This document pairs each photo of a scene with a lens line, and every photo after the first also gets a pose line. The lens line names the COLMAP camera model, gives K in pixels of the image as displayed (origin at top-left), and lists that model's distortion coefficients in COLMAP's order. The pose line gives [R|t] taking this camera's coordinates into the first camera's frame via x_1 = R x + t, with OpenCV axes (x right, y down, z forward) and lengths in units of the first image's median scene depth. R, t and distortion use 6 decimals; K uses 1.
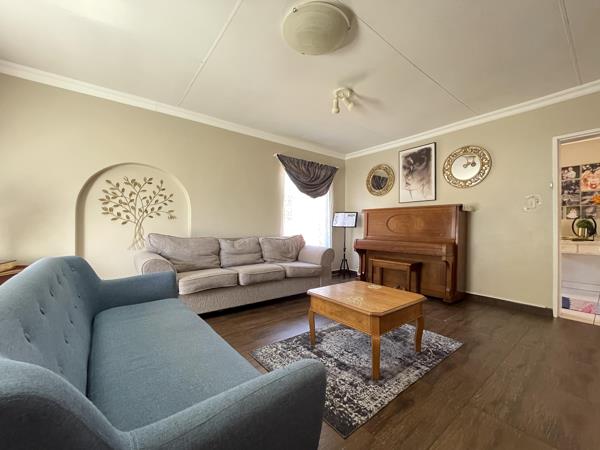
lens RADIAL K [[243.5, 0, 300.1], [0, 243.5, 224.7], [0, 0, 1]] dist [-0.000665, 0.000198]
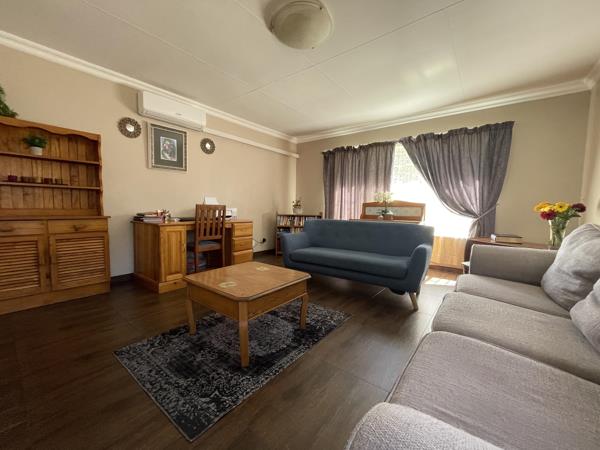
lens RADIAL K [[243.5, 0, 300.5], [0, 243.5, 224.1], [0, 0, 1]] dist [-0.000665, 0.000198]
pose [[-0.969431, -0.010441, -0.245142, 0.206847], [-0.027083, 0.997543, 0.064616, 0.015103], [0.243865, 0.069279, -0.967331, 1.313230]]
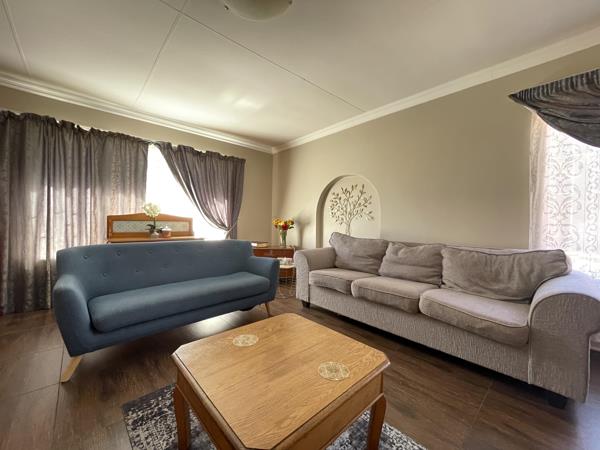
lens RADIAL K [[243.5, 0, 297.1], [0, 243.5, 222.9], [0, 0, 1]] dist [-0.000665, 0.000198]
pose [[0.080690, -0.006902, -0.996715, 0.545370], [-0.011196, 0.999907, -0.007831, 0.002108], [0.996676, 0.011791, 0.080605, 0.668491]]
